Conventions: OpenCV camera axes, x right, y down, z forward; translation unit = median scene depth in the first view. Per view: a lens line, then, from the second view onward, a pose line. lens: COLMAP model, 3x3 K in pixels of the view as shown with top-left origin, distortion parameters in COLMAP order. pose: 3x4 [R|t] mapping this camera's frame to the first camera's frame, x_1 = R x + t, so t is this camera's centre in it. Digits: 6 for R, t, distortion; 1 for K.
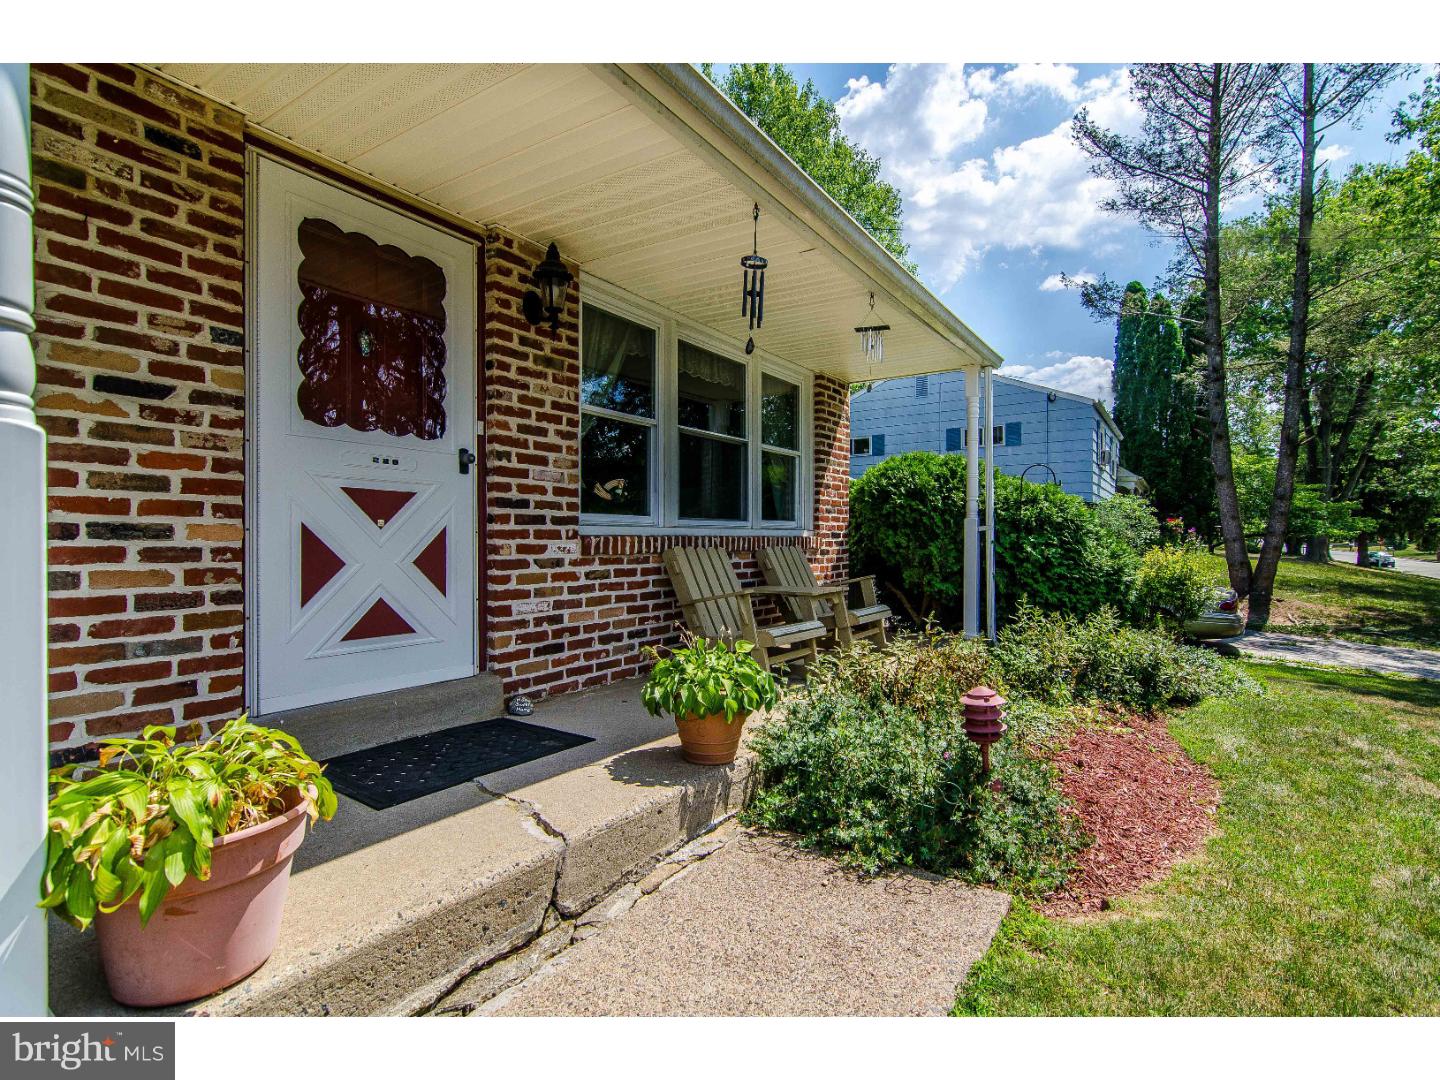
lens RADIAL K [[690.2, 0, 724.0], [0, 690.2, 544.6], [0, 0, 1]] dist [0.001305, 0.002598]
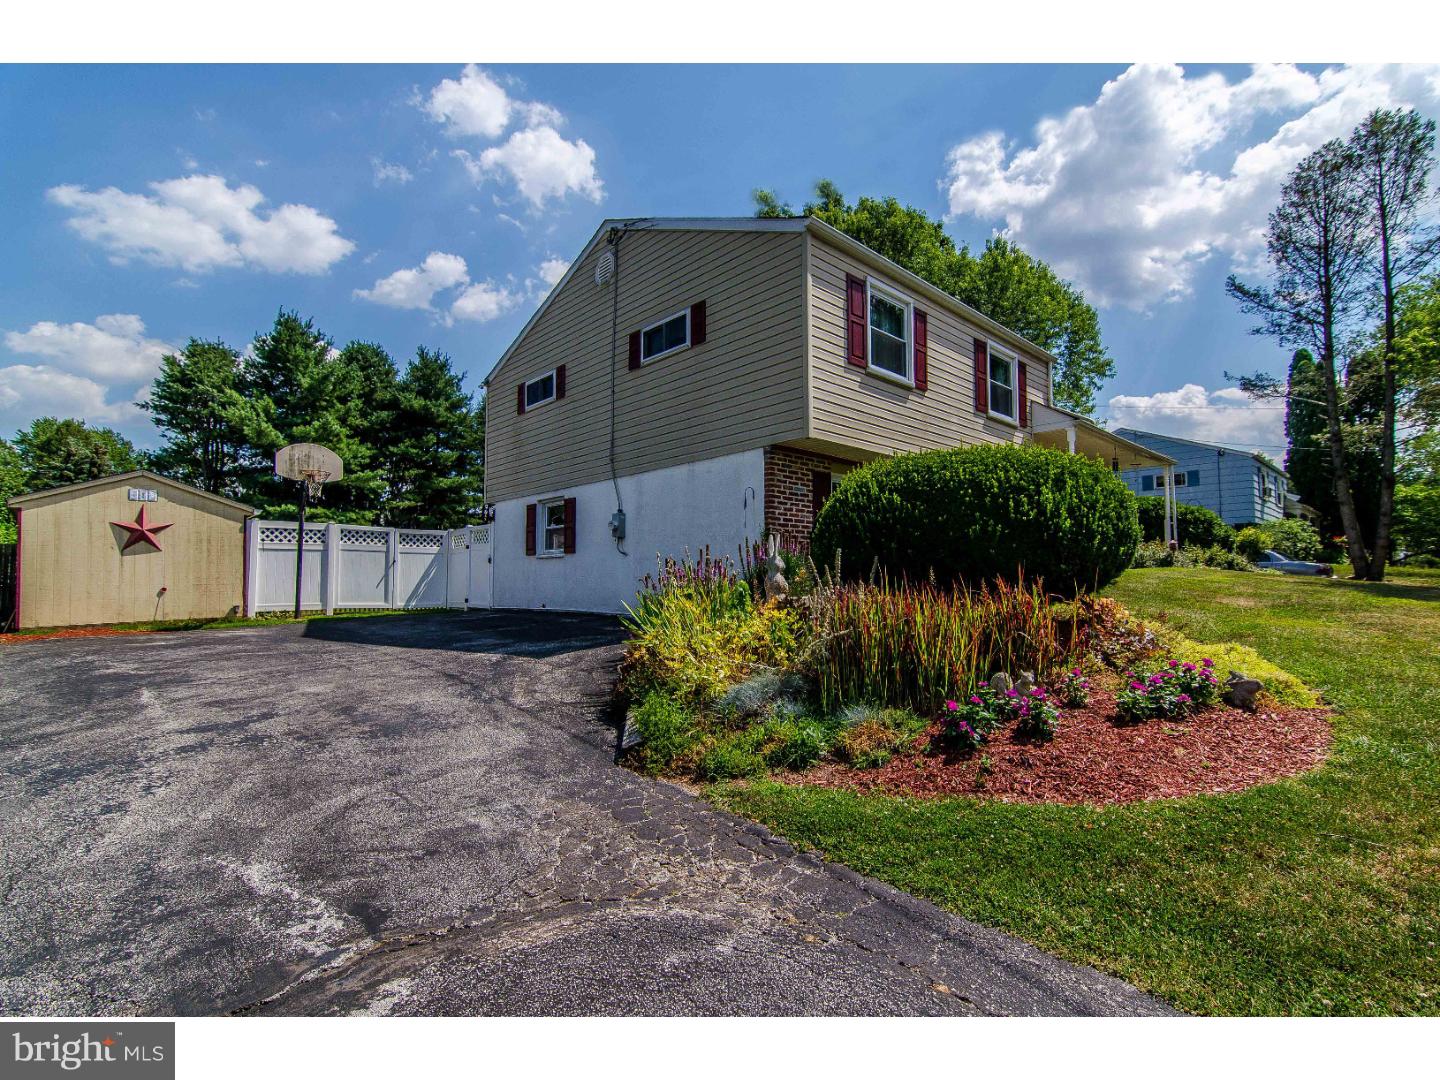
lens RADIAL K [[690.2, 0, 718.6], [0, 690.2, 538.0], [0, 0, 1]] dist [0.001305, 0.002598]
pose [[0.974814, -0.017706, -0.222316, -1.021455], [0.001404, 0.997311, -0.073270, 0.309208], [0.223015, 0.071112, 0.972218, -2.734131]]
